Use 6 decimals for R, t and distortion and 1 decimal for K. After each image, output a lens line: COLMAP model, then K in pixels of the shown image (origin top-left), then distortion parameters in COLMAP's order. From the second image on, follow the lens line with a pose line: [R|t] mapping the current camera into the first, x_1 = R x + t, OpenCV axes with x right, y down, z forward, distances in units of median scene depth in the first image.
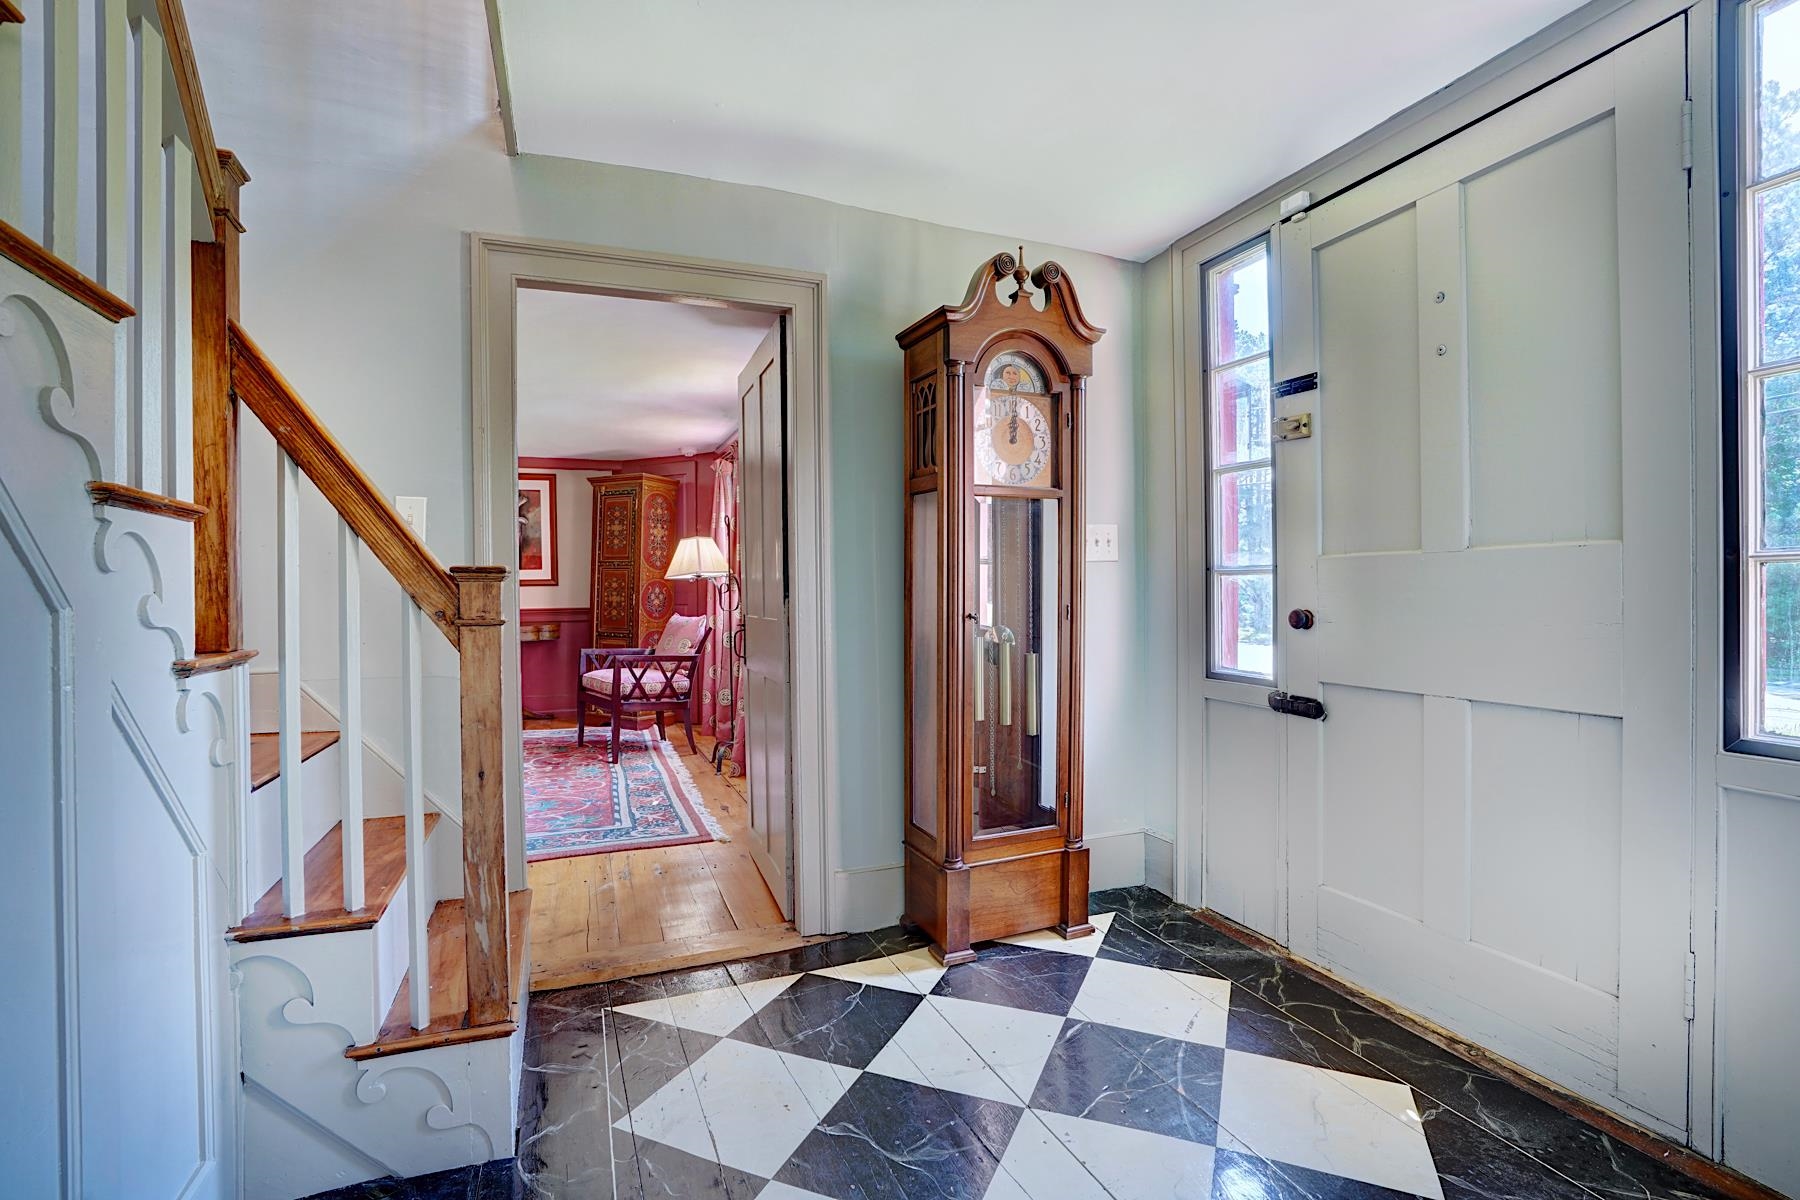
lens RADIAL K [[838.2, 0, 900.0], [0, 838.2, 600.0], [0, 0, 1]] dist [-0.080660, 0.031702]
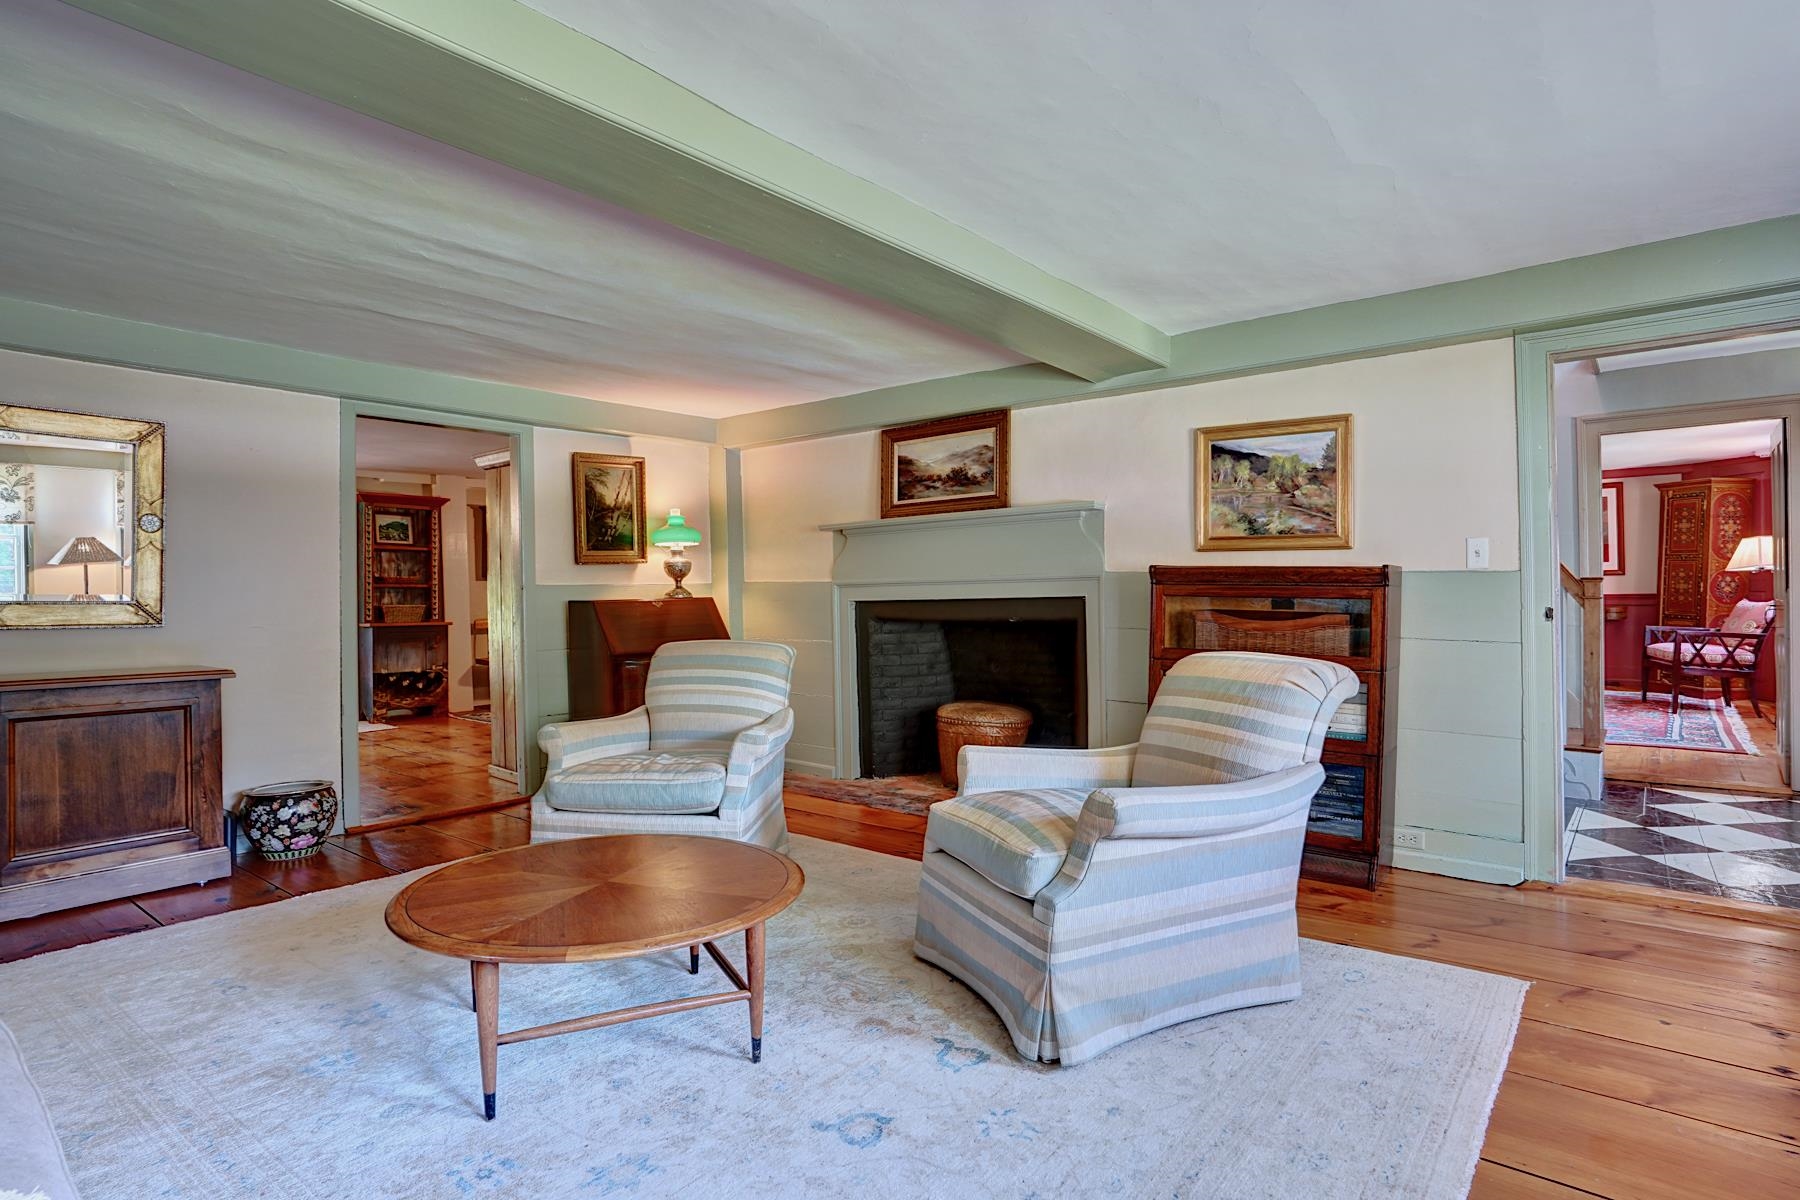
lens RADIAL K [[900.1, 0, 900.0], [0, 900.1, 600.0], [0, 0, 1]] dist [-0.028088, 0.000615]
pose [[0.472853, 0.011913, -0.881061, 0.271062], [0.002421, 0.999887, 0.014820, -0.003712], [0.881138, -0.009141, 0.472771, -0.661083]]
